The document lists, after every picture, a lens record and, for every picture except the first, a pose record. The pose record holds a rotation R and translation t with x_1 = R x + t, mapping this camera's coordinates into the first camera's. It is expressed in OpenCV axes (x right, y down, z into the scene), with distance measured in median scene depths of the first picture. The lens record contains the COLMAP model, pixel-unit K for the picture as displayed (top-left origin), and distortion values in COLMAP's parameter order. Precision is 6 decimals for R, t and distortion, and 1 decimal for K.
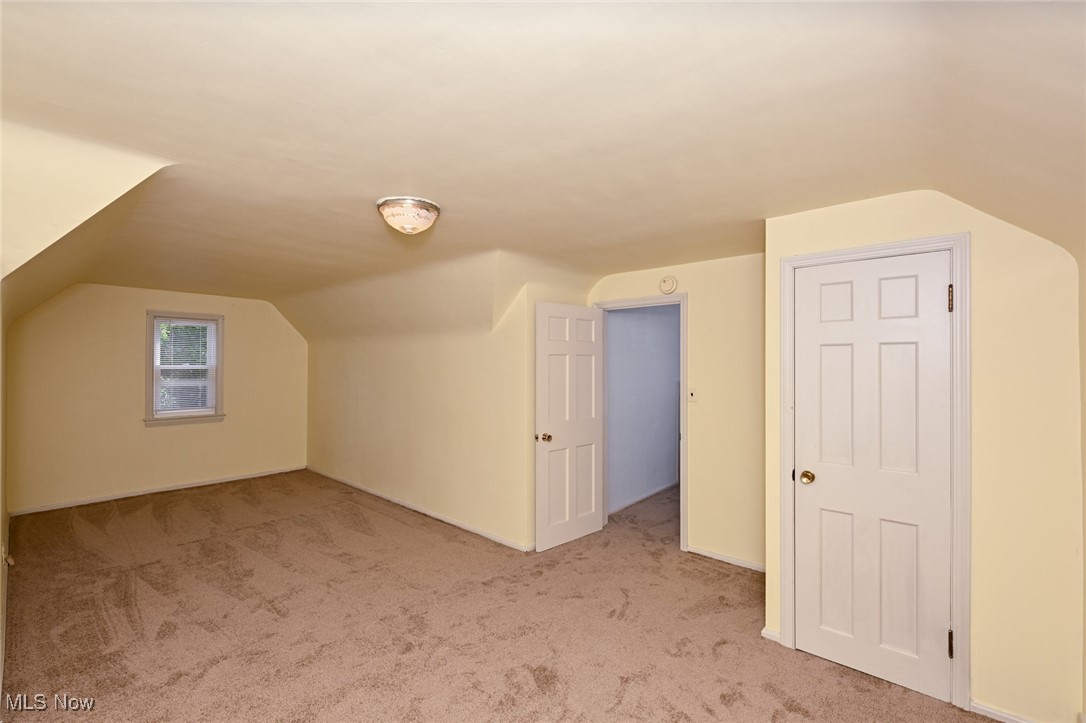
lens RADIAL K [[457.0, 0, 544.8], [0, 457.0, 361.7], [0, 0, 1]] dist [0.000489, 0.000547]
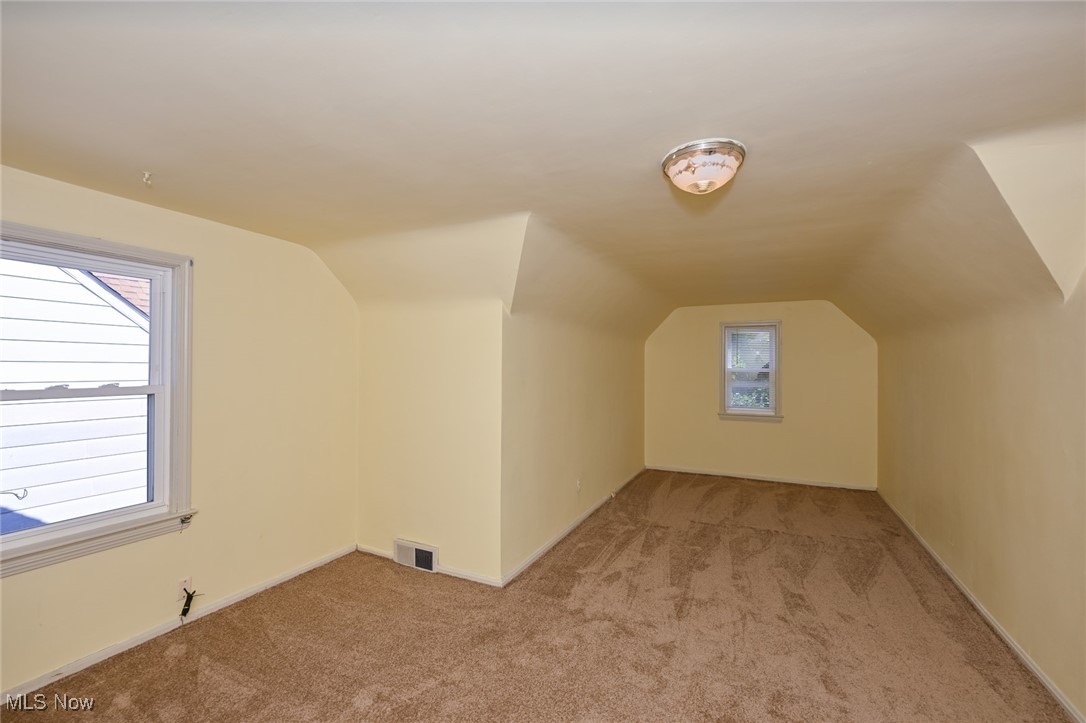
lens RADIAL K [[457.0, 0, 543.0], [0, 457.0, 362.1], [0, 0, 1]] dist [0.000489, 0.000547]
pose [[0.280949, -0.009967, -0.959671, 0.209829], [-0.002044, 0.999938, -0.010983, 0.008833], [0.959721, 0.005047, 0.280911, 0.300863]]
